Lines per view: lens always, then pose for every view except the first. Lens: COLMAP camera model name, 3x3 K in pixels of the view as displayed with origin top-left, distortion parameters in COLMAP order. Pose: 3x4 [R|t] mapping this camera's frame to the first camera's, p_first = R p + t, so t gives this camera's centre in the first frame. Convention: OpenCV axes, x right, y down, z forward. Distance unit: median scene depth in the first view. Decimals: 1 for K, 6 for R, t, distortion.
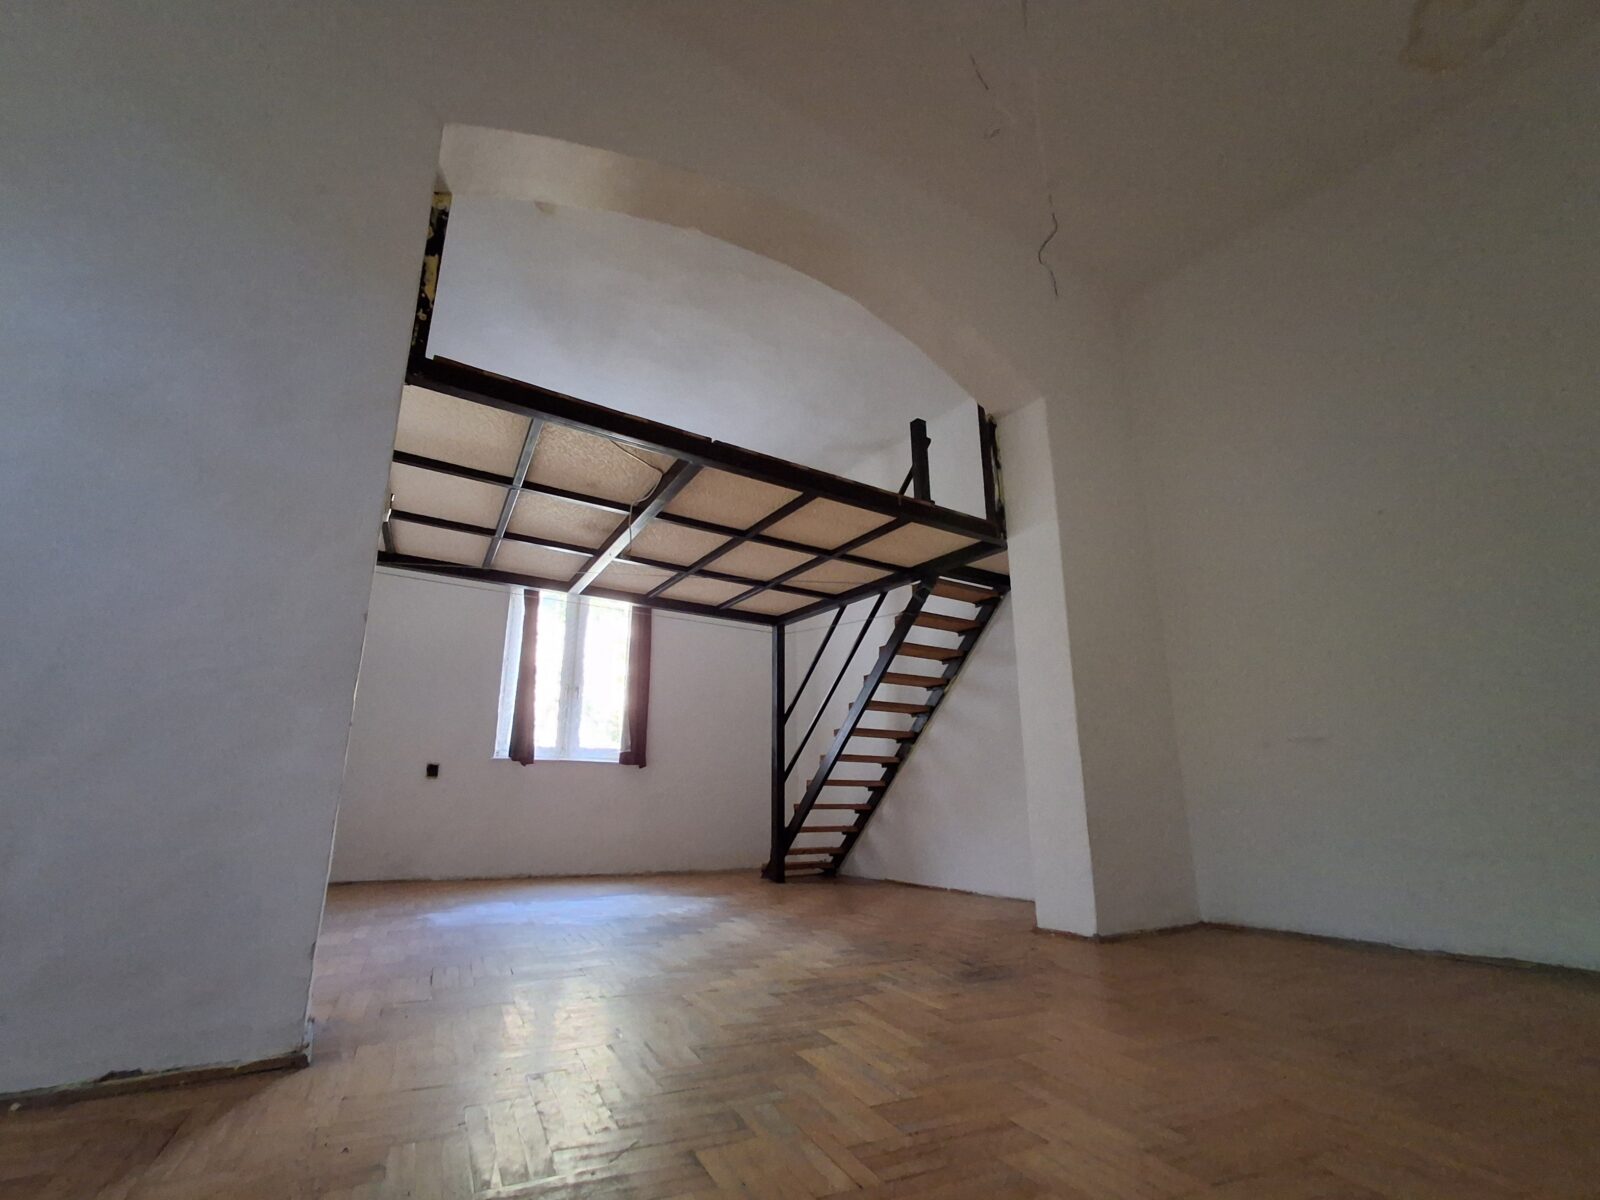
lens RADIAL K [[727.0, 0, 800.9], [0, 727.0, 600.8], [0, 0, 1]] dist [-0.000696, -0.000487]
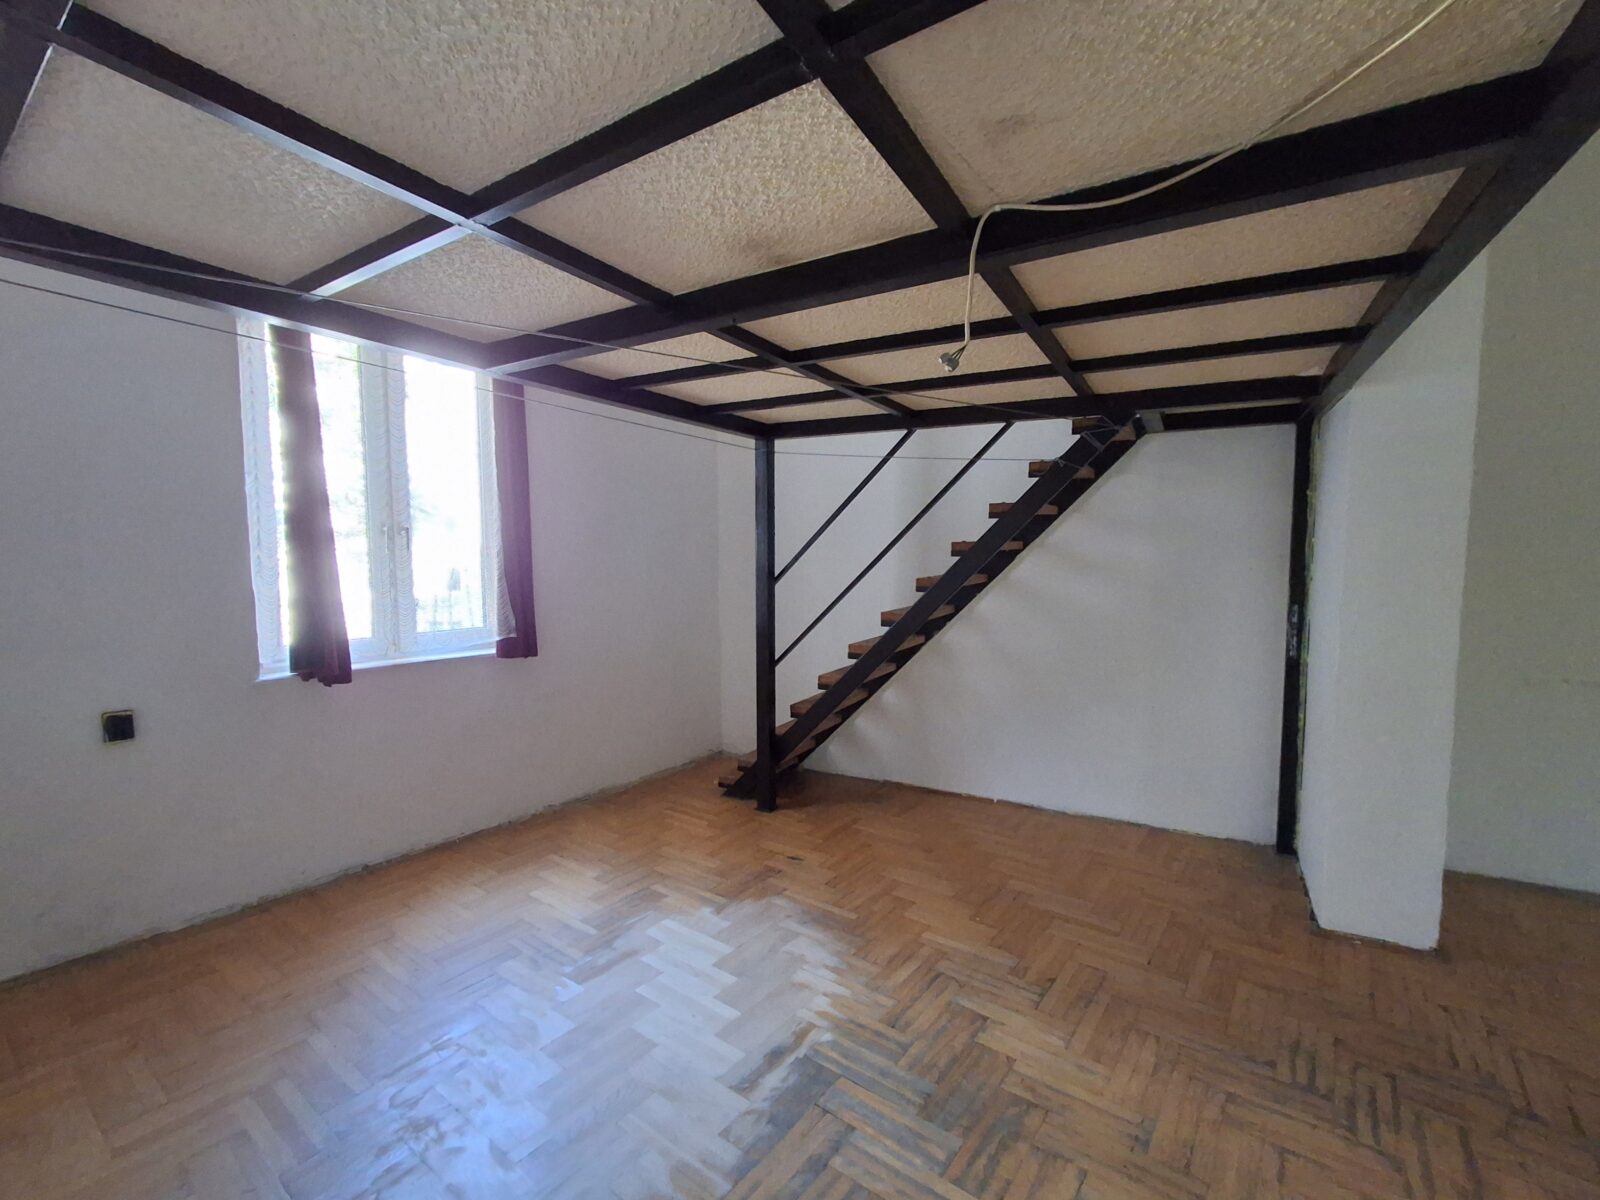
lens RADIAL K [[727.0, 0, 785.0], [0, 727.0, 596.7], [0, 0, 1]] dist [-0.000696, -0.000487]
pose [[0.891933, -0.032272, 0.451015, -0.312341], [-0.118941, 0.945578, 0.302878, -0.030156], [-0.436245, -0.323791, 0.839553, 0.426457]]
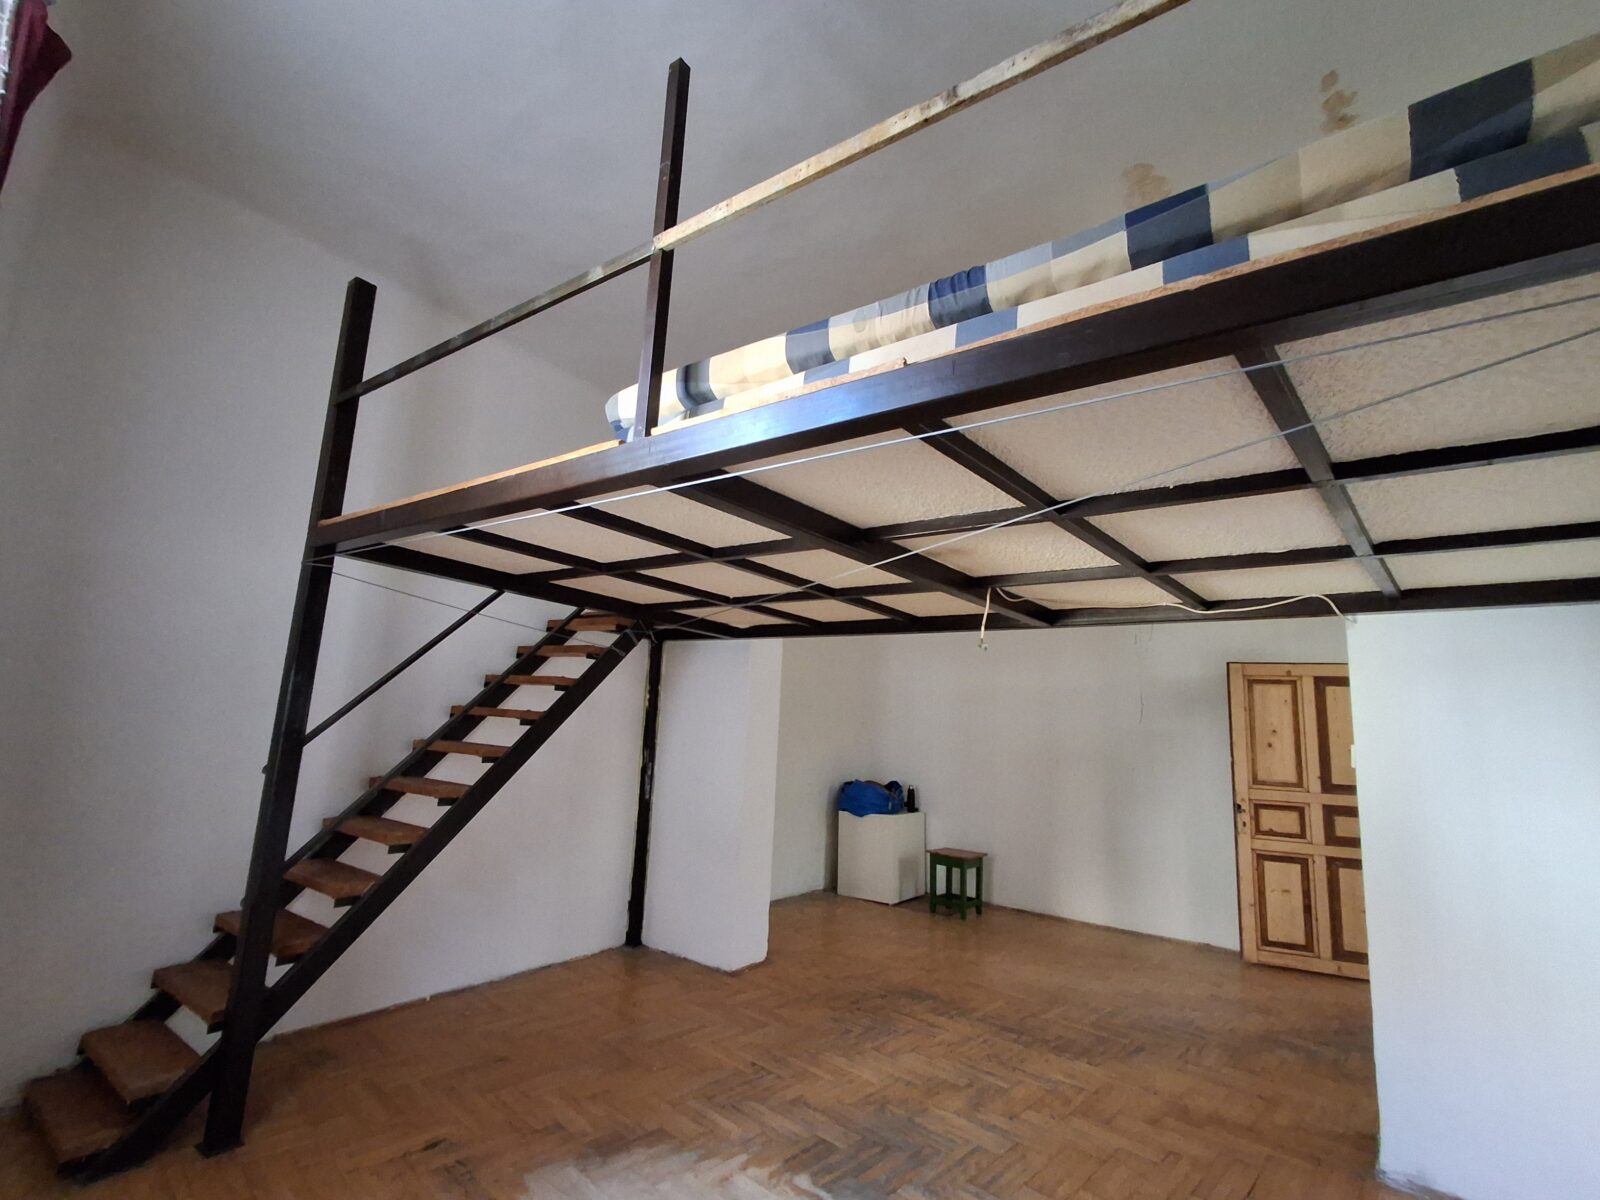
lens RADIAL K [[727.0, 0, 785.9], [0, 727.0, 610.7], [0, 0, 1]] dist [-0.000696, -0.000487]
pose [[-0.365088, 0.125232, 0.922512, -0.548107], [-0.310957, 0.917598, -0.247628, 0.097190], [-0.877506, -0.377268, -0.296062, 0.899216]]
